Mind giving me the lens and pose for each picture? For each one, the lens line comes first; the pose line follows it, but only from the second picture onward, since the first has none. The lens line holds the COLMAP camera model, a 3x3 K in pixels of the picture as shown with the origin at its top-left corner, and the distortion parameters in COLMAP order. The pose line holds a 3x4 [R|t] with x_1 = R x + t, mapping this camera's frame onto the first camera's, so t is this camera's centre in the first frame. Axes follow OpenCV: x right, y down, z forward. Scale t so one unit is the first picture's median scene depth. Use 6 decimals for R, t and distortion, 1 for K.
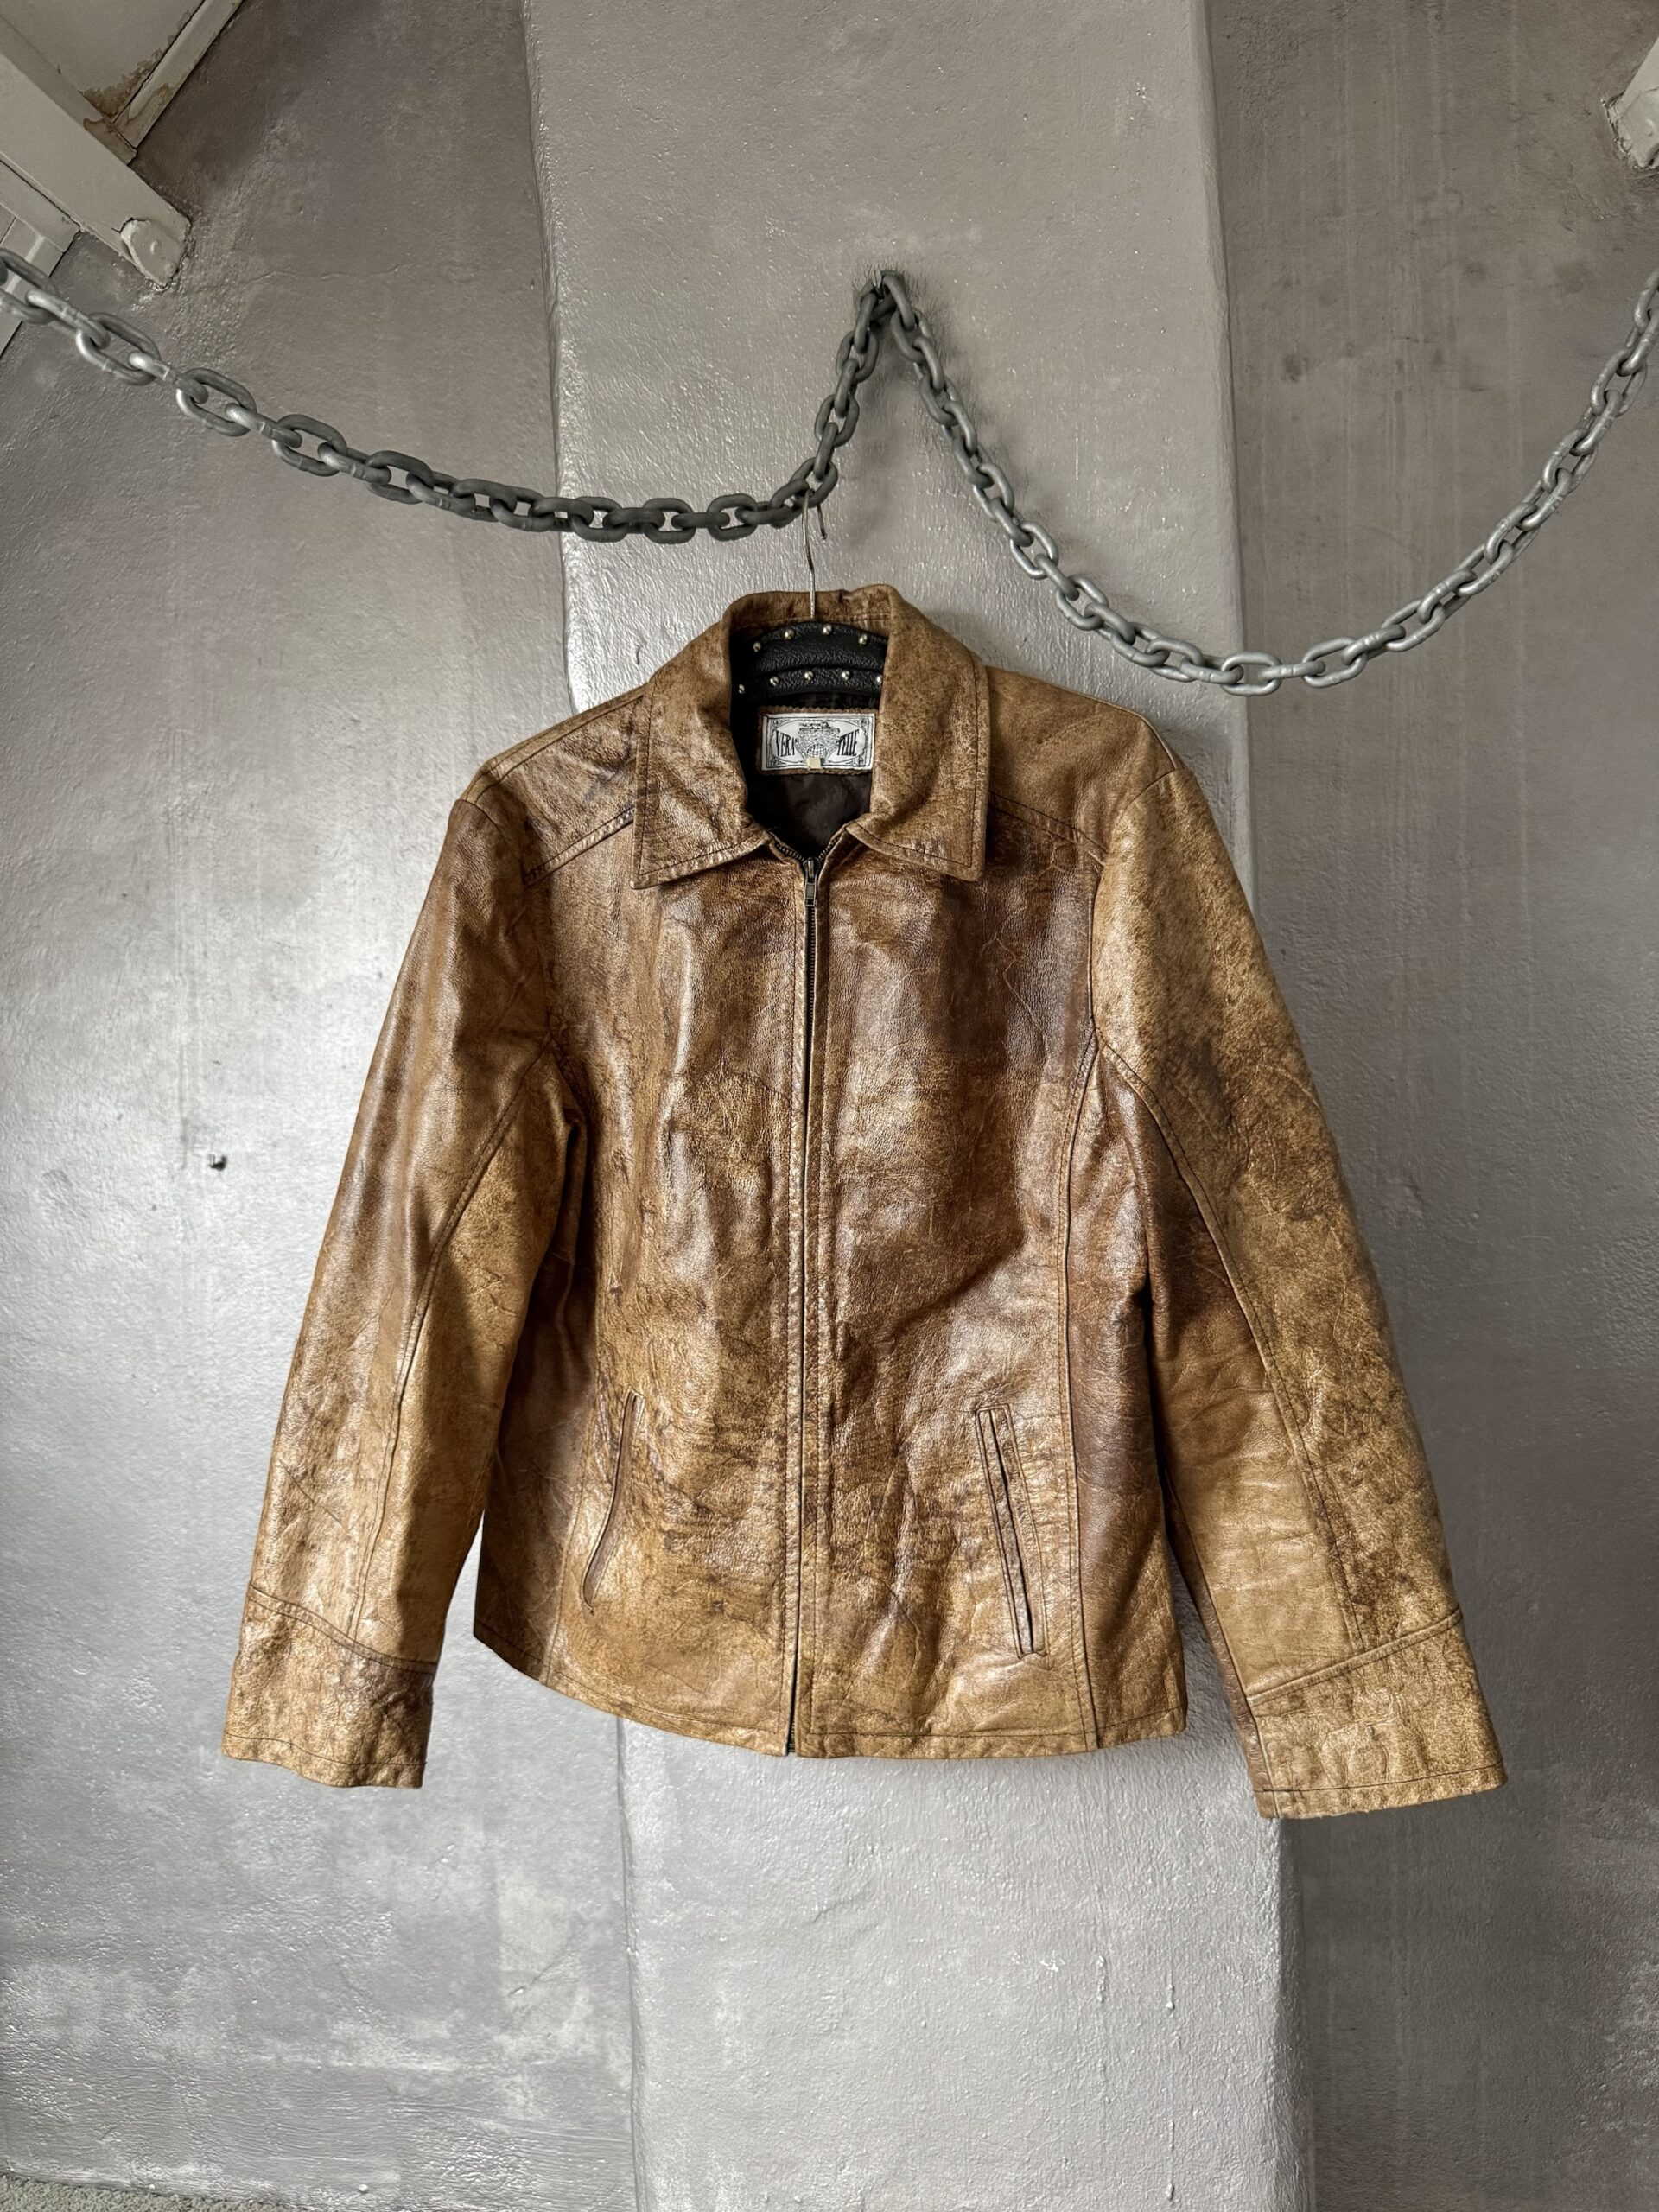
lens RADIAL K [[1608.8, 0, 833.8], [0, 1608.8, 1109.4], [0, 0, 1]] dist [0.014947, -0.039936]
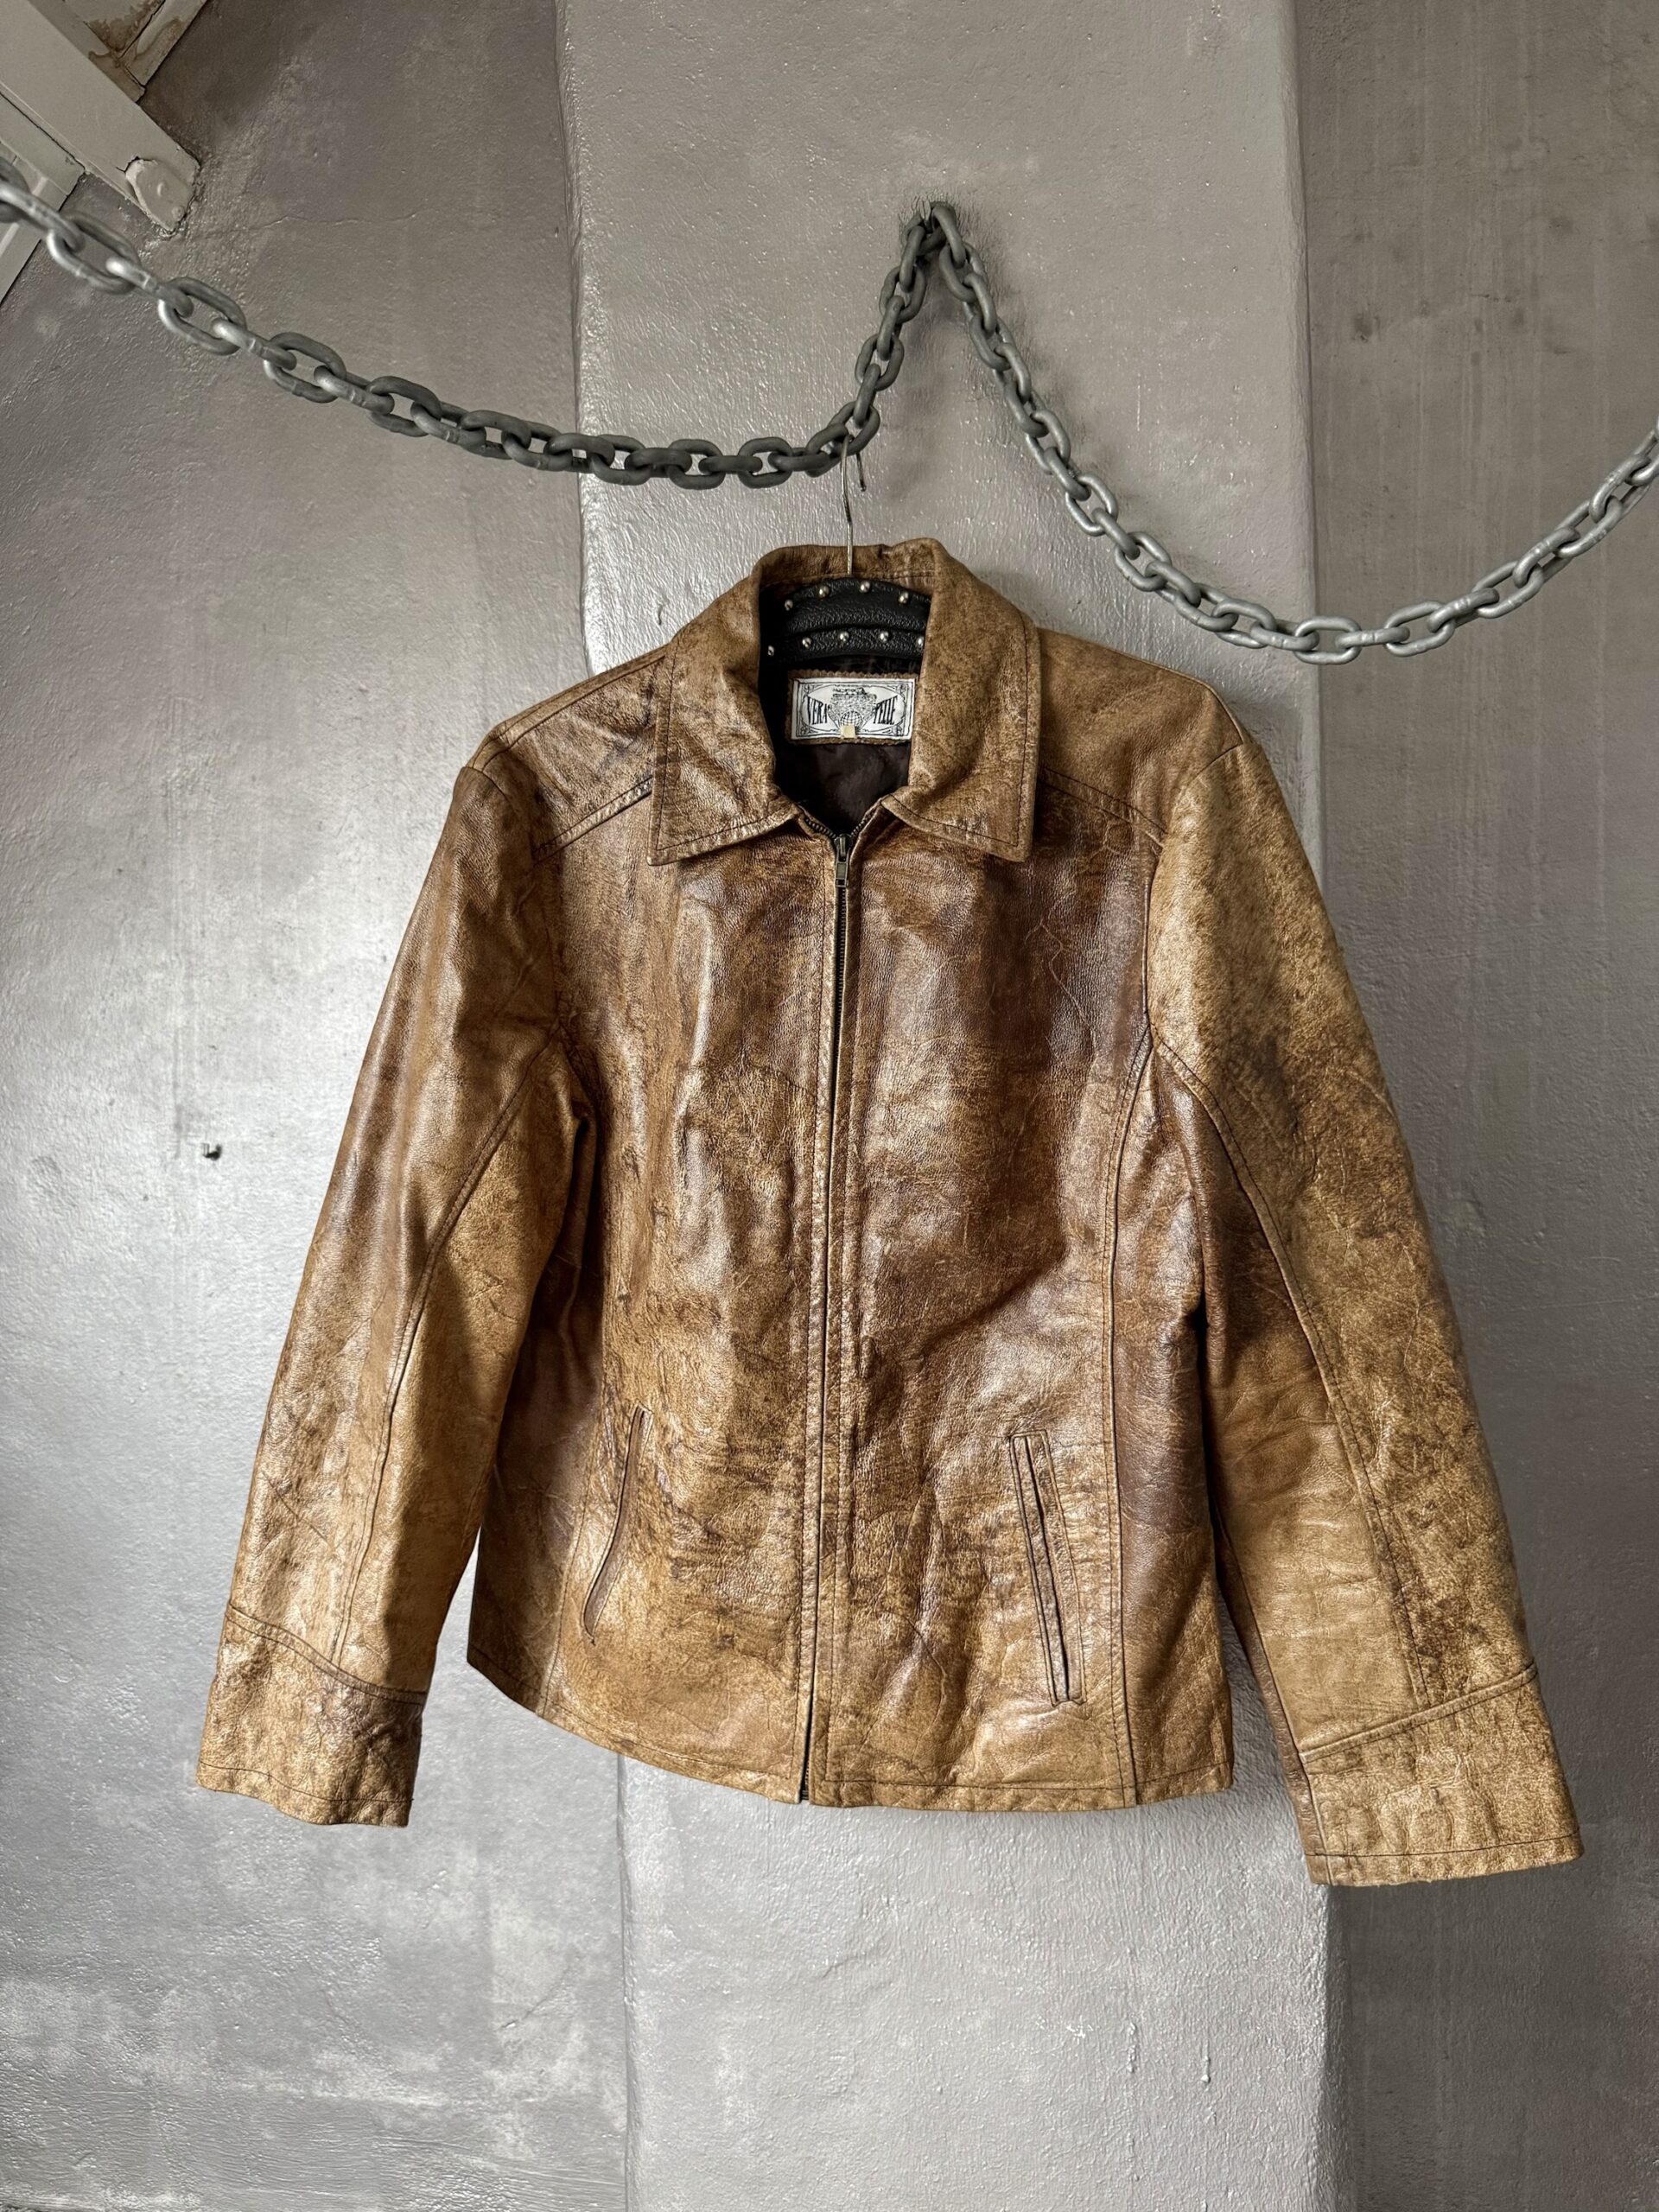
lens RADIAL K [[1608.8, 0, 823.1], [0, 1608.8, 1118.5], [0, 0, 1]] dist [0.014947, -0.039936]
pose [[0.999704, 0.018570, -0.015709, -0.007996], [-0.018487, 0.999815, 0.005381, 0.001844], [0.015806, -0.005089, 0.999862, 0.073784]]
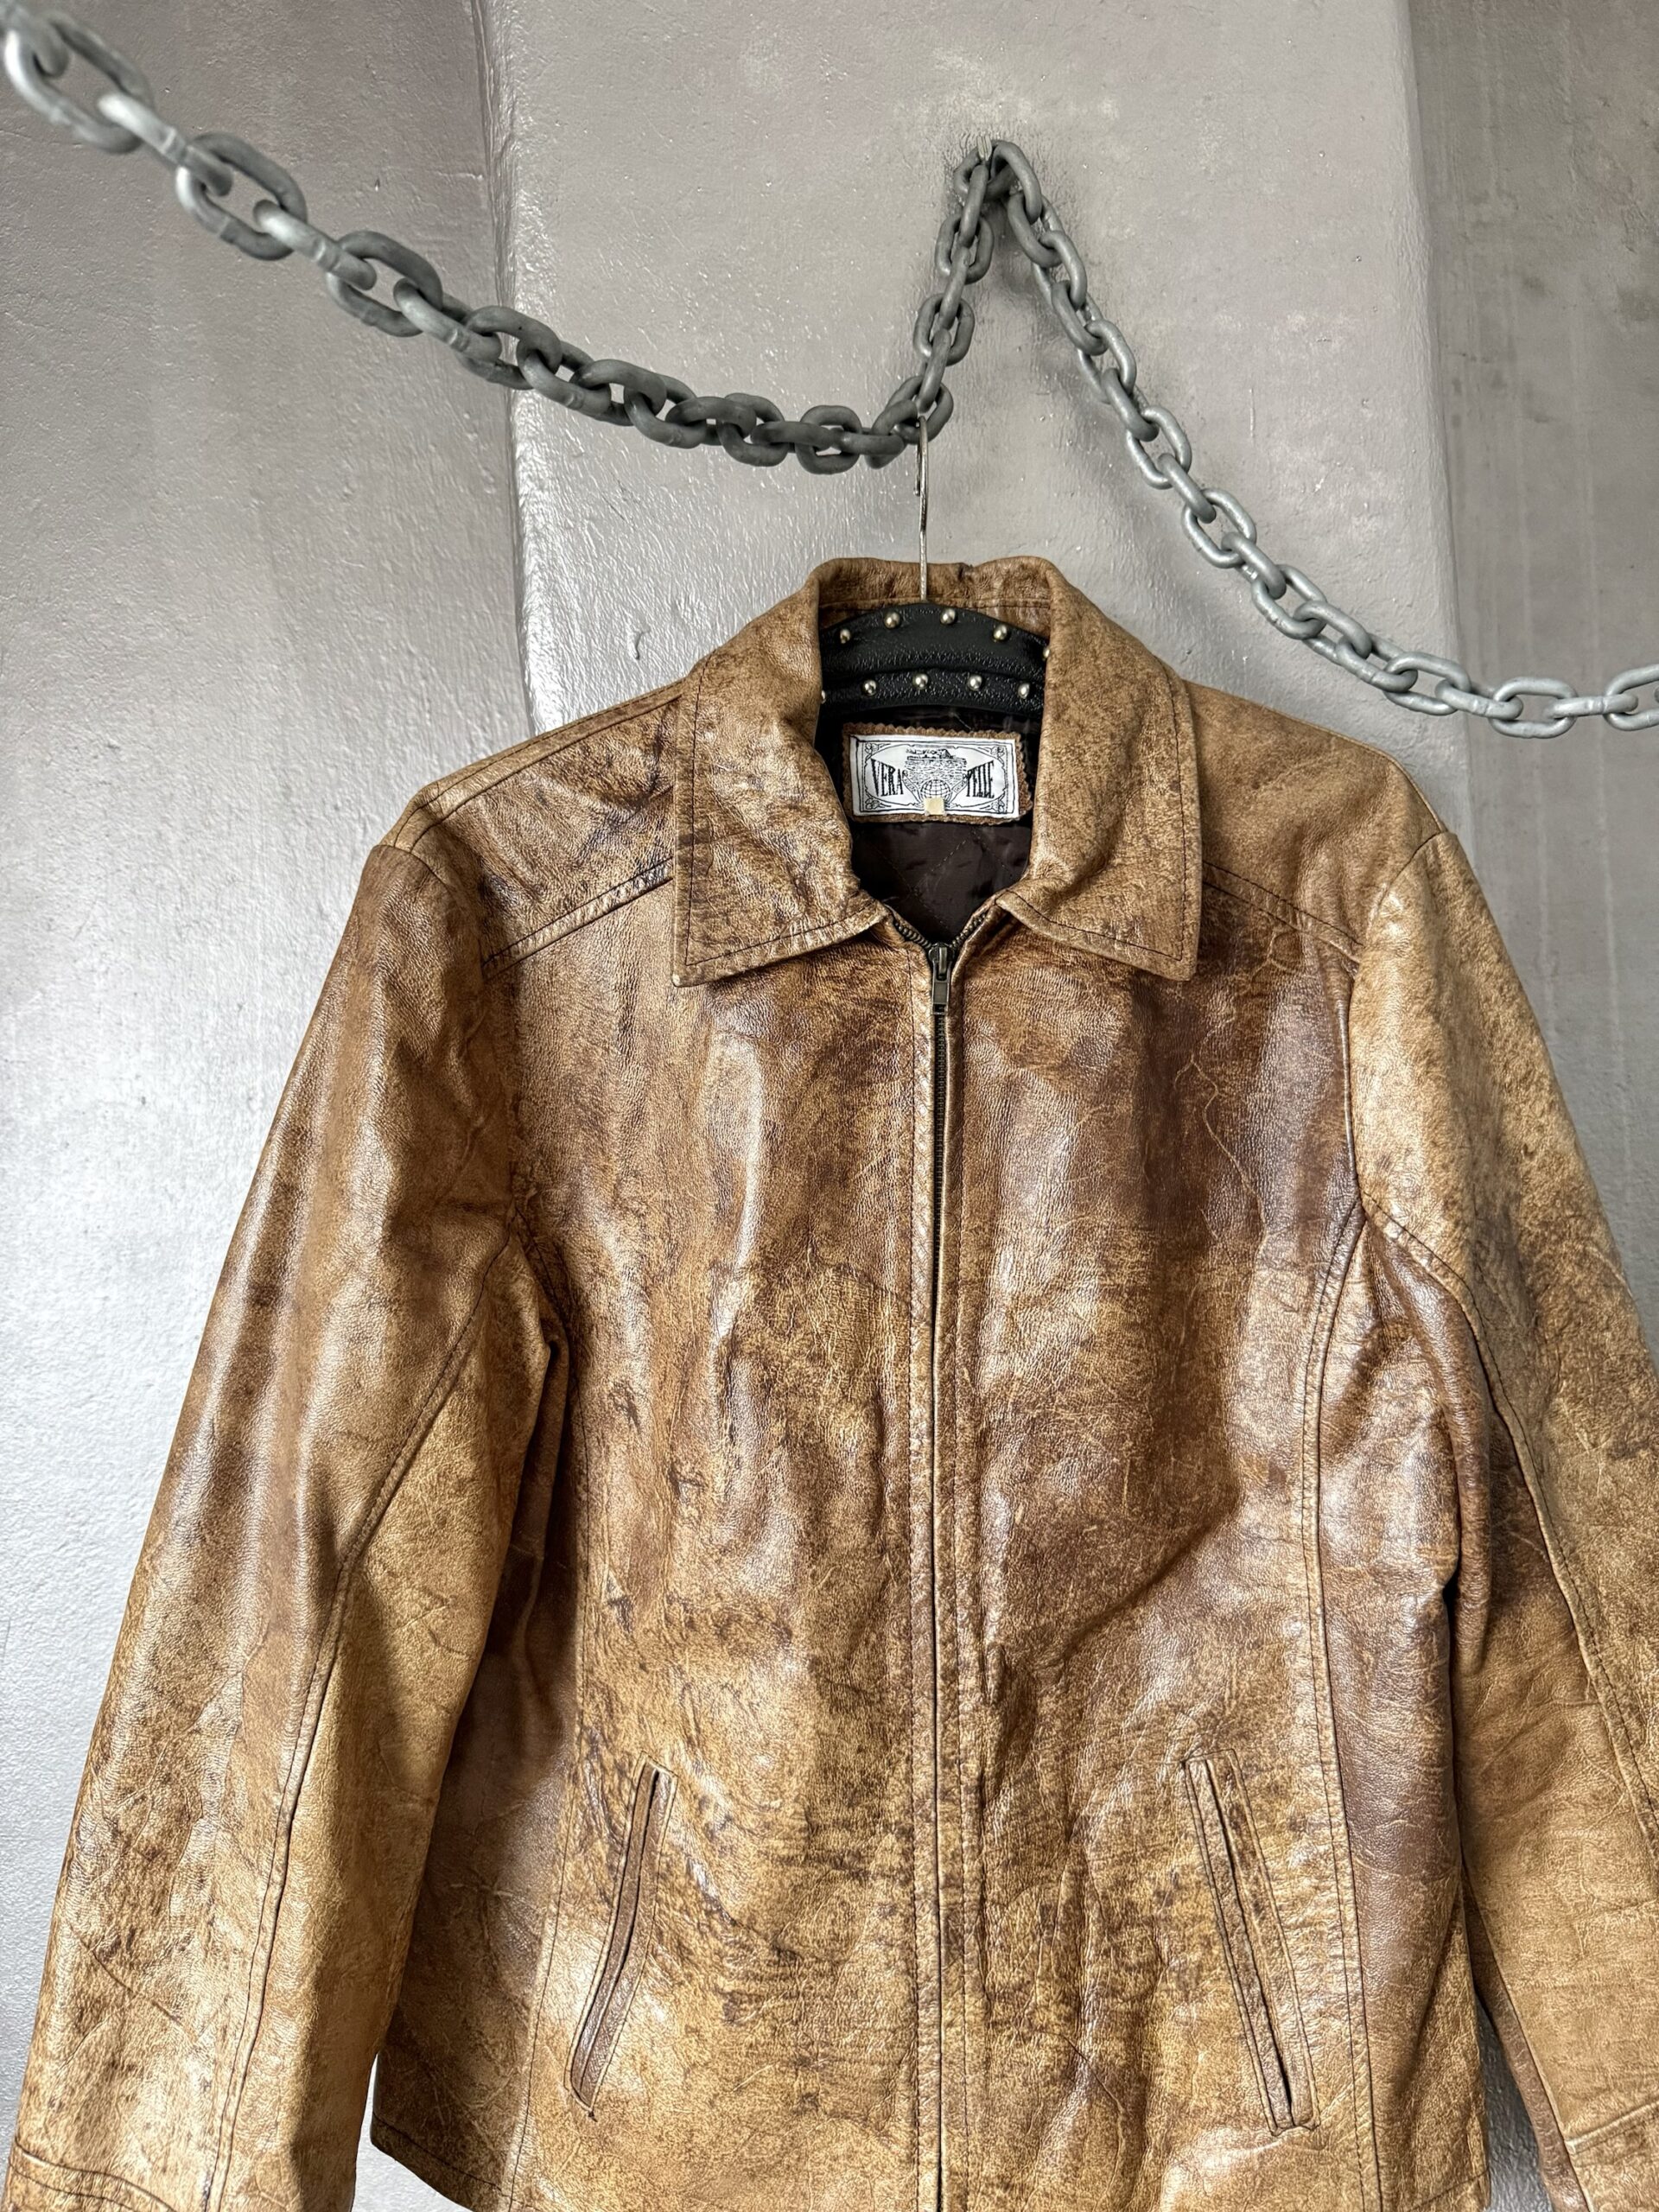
lens RADIAL K [[1608.8, 0, 833.7], [0, 1608.8, 1109.1], [0, 0, 1]] dist [0.014947, -0.039936]
pose [[0.976553, -0.002575, 0.215262, -0.198889], [0.015657, 0.998130, -0.059090, -0.047482], [-0.214707, 0.061075, 0.974767, 0.348445]]
